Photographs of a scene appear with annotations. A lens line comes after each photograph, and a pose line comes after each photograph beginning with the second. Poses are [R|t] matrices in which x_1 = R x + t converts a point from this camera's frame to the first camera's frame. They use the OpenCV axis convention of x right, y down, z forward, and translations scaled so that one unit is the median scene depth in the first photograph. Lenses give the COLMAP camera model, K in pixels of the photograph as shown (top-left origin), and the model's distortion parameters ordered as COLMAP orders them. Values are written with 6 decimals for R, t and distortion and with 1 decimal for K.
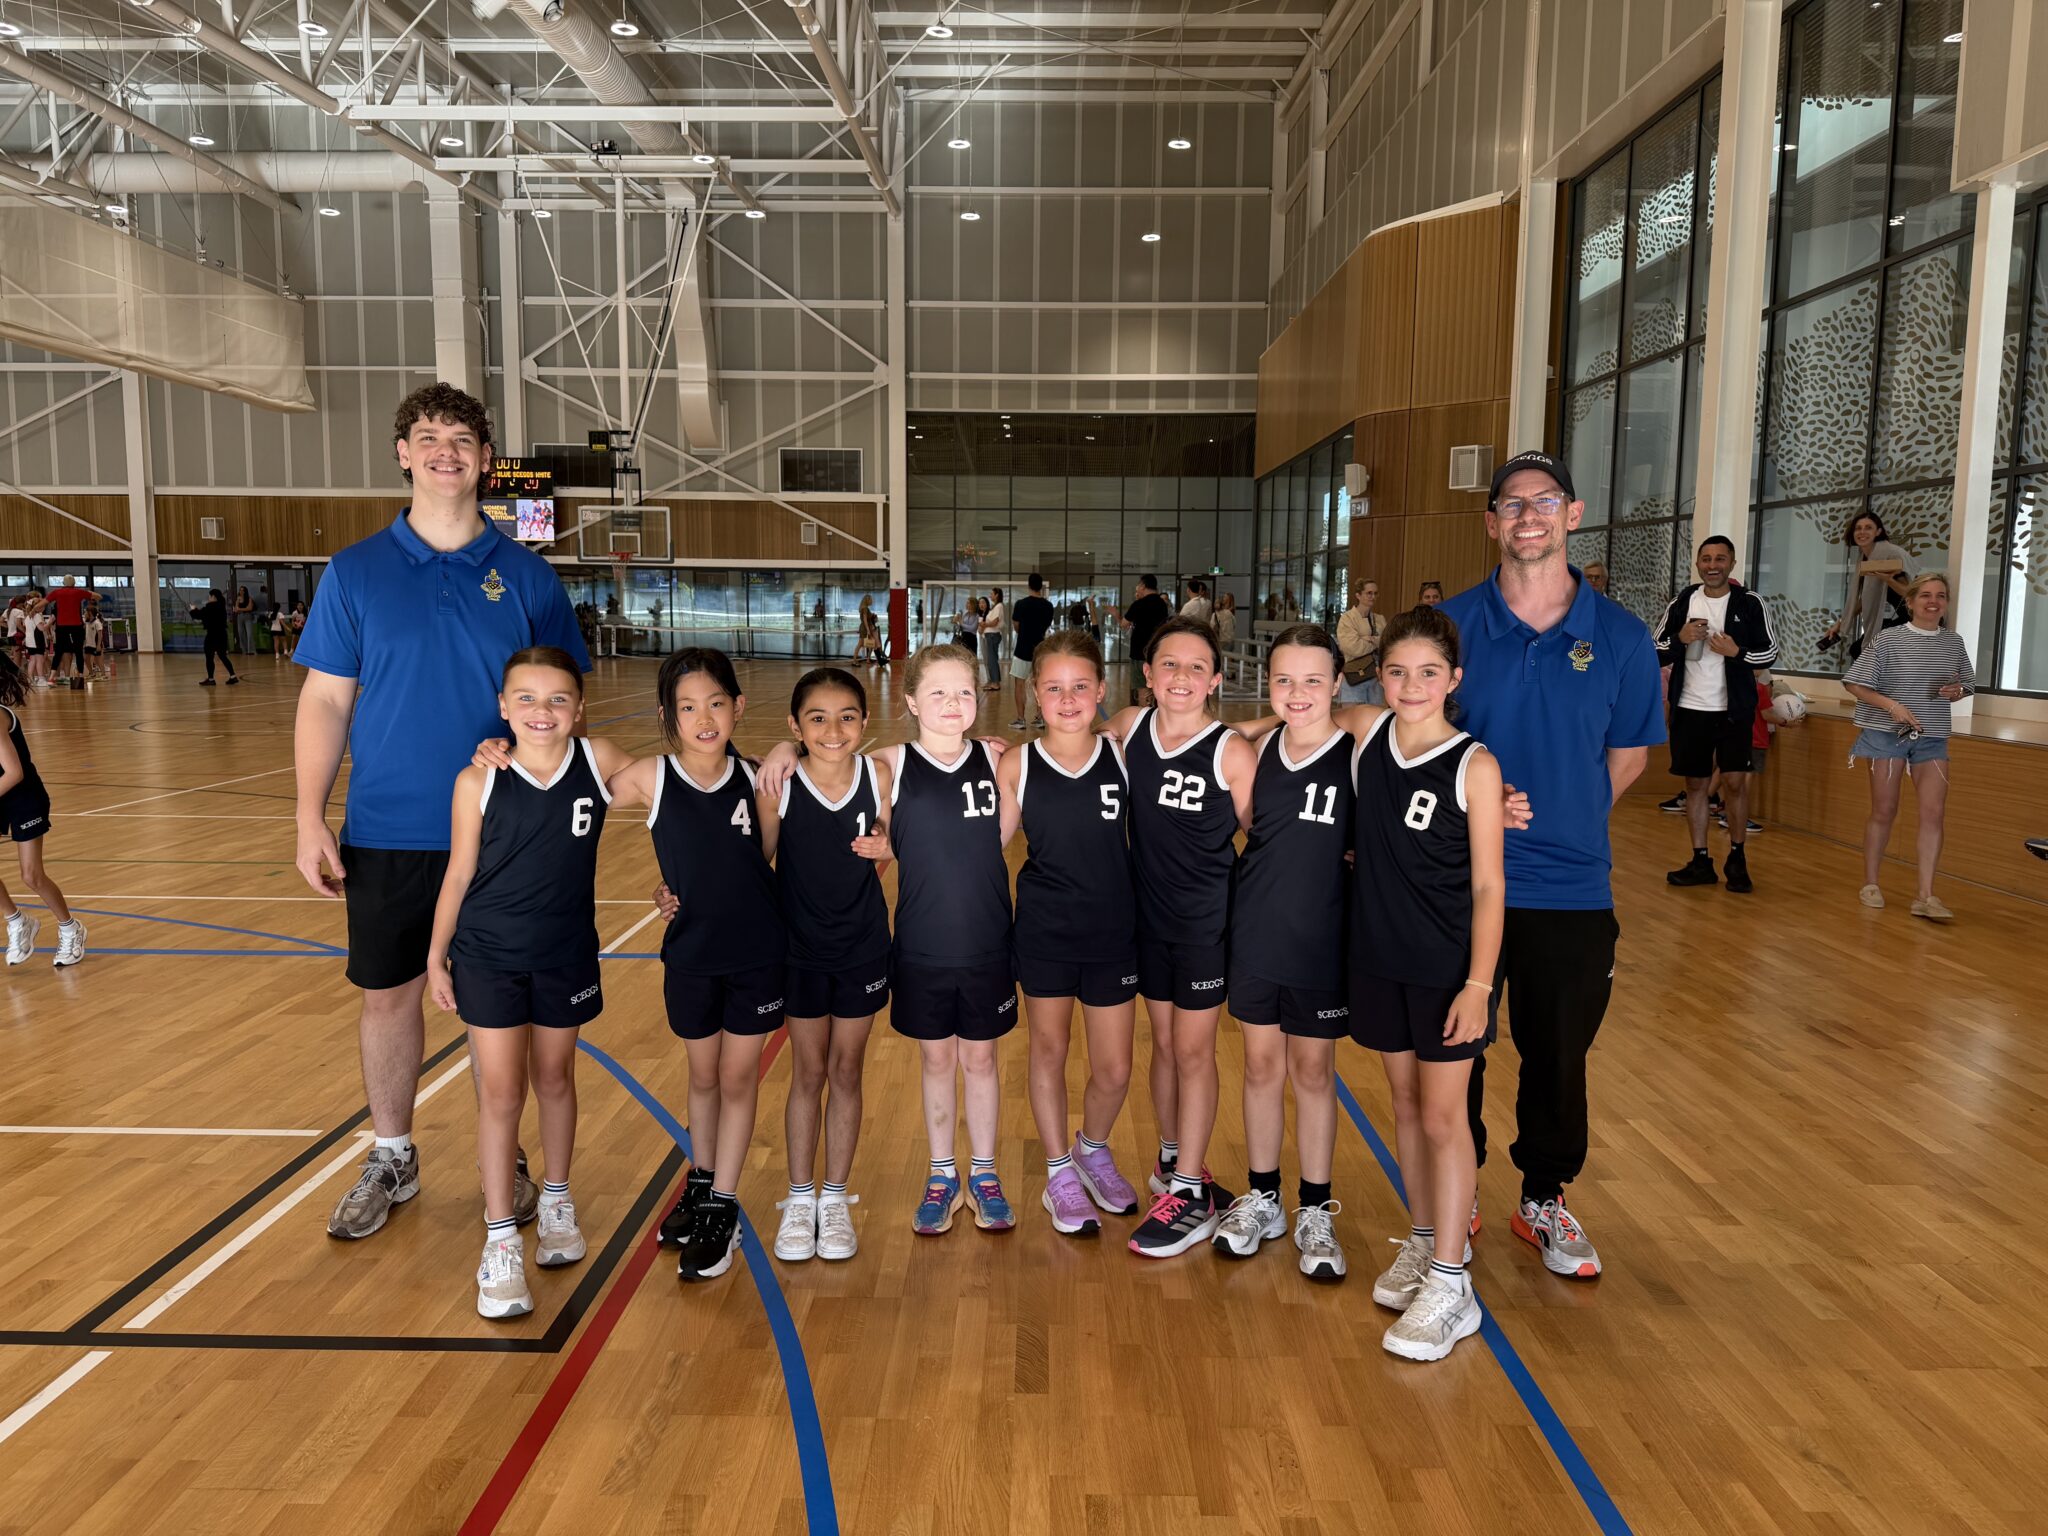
lens RADIAL K [[1477.8, 0, 1024.8], [0, 1477.8, 795.1], [0, 0, 1]] dist [-0.000737, -0.027477]
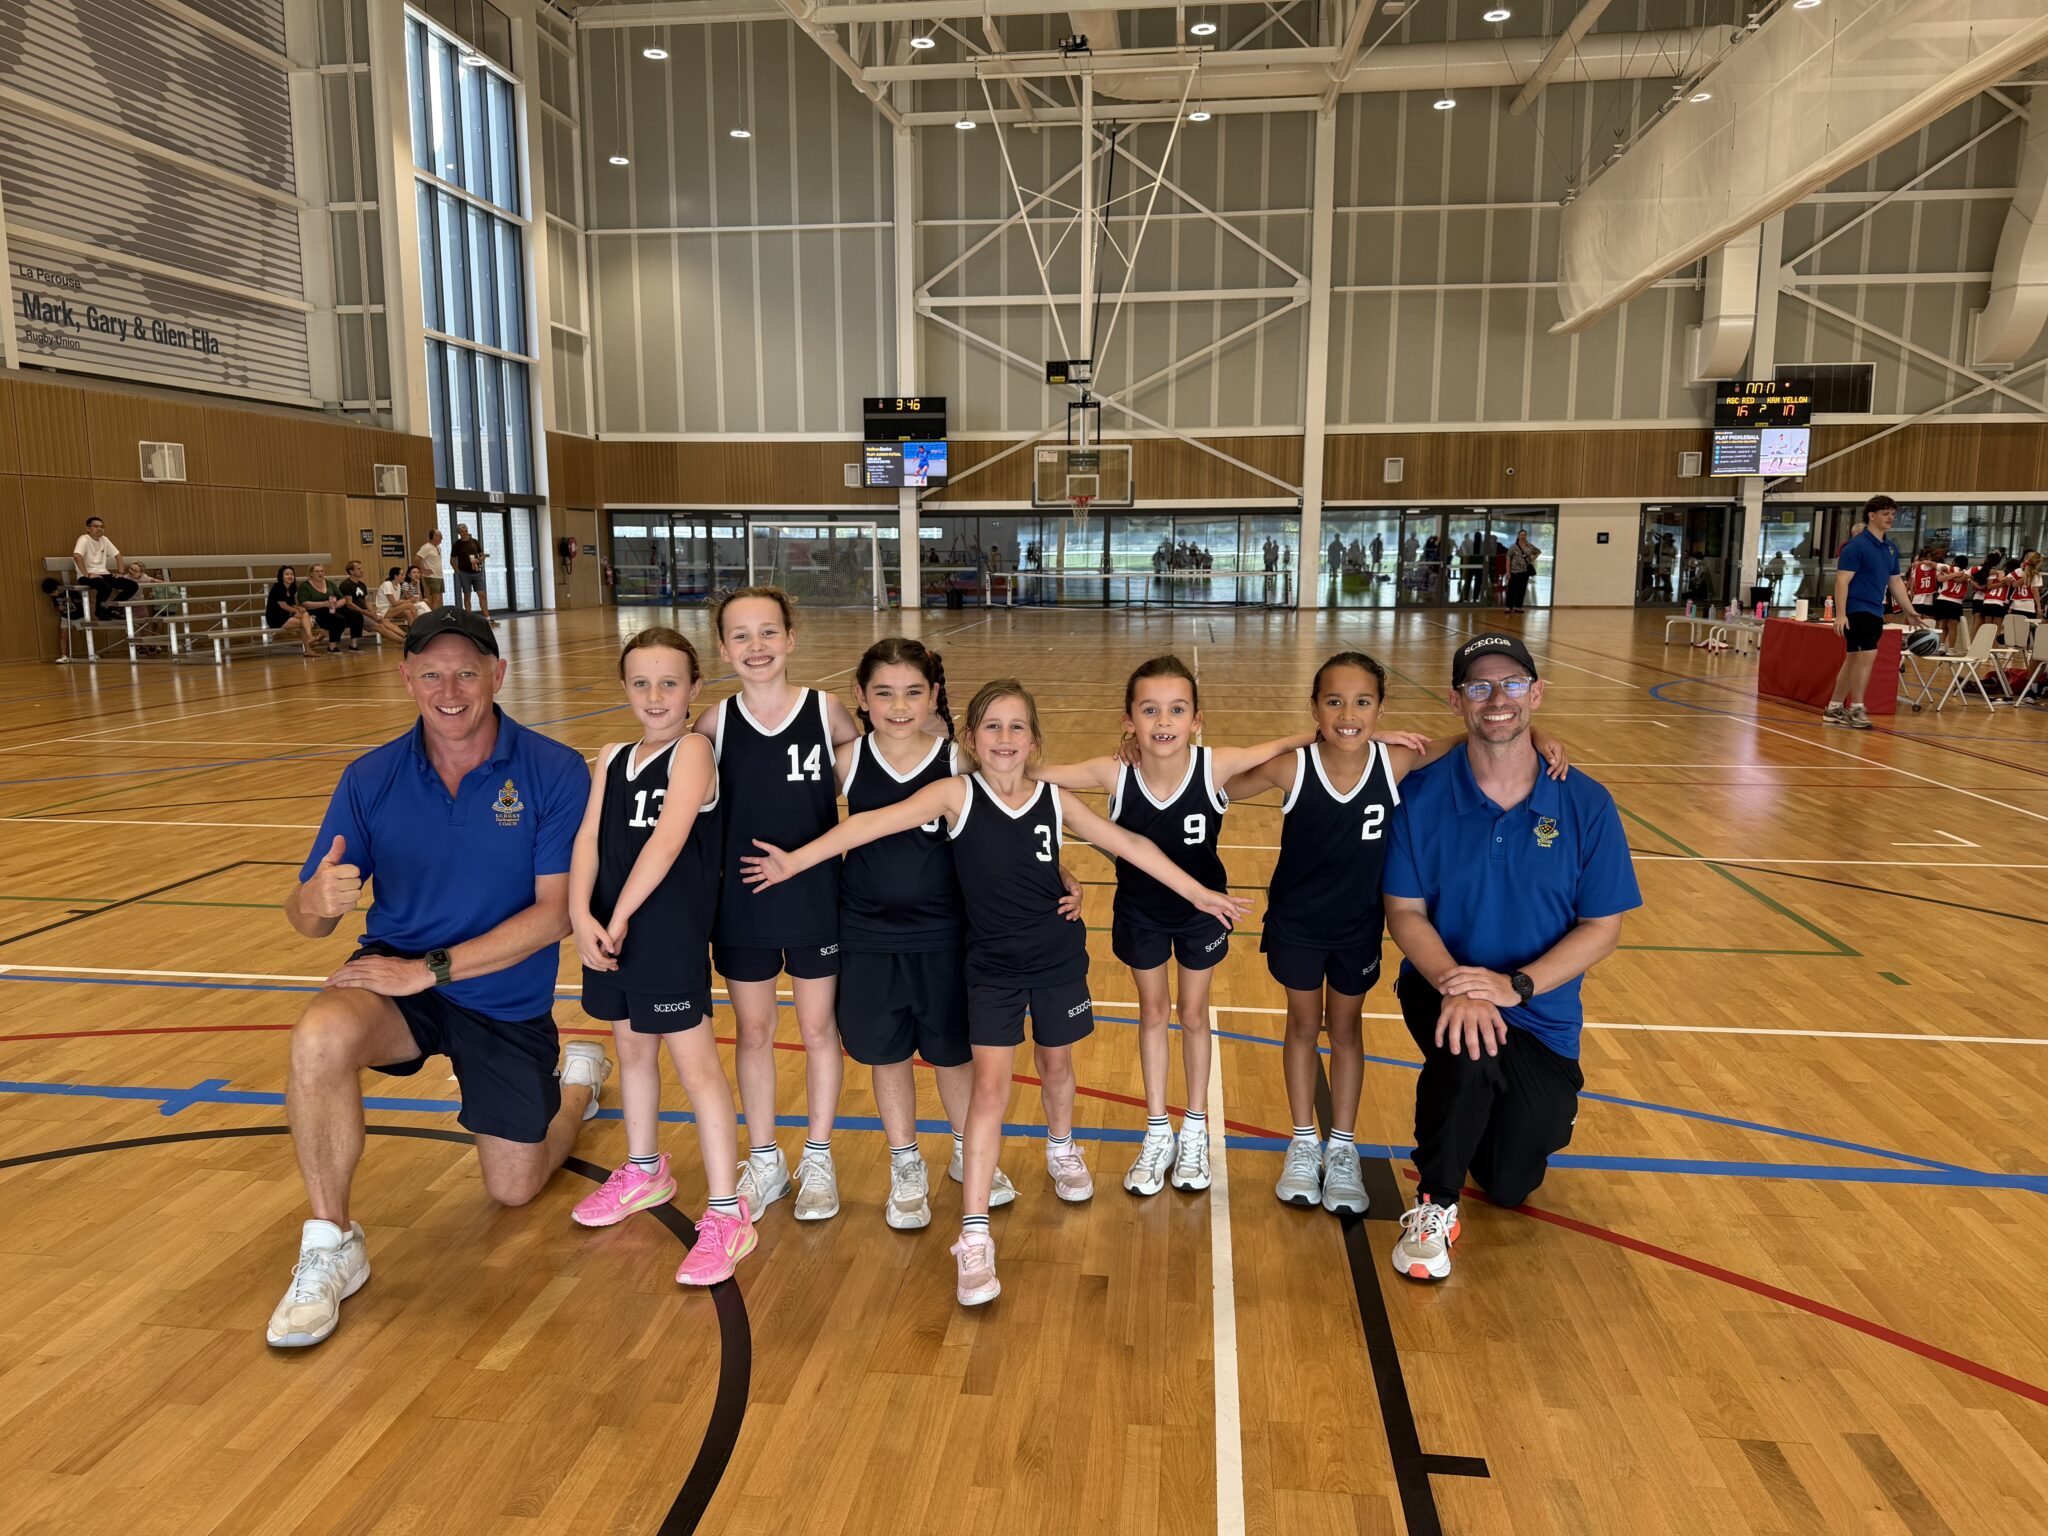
lens RADIAL K [[1585.1, 0, 1015.0], [0, 1585.1, 802.0], [0, 0, 1]] dist [0.017465, -0.021690]
pose [[0.994655, -0.006105, -0.103075, -0.682460], [0.009447, 0.999444, 0.031966, -0.010253], [0.102823, -0.032769, 0.994160, -0.001615]]
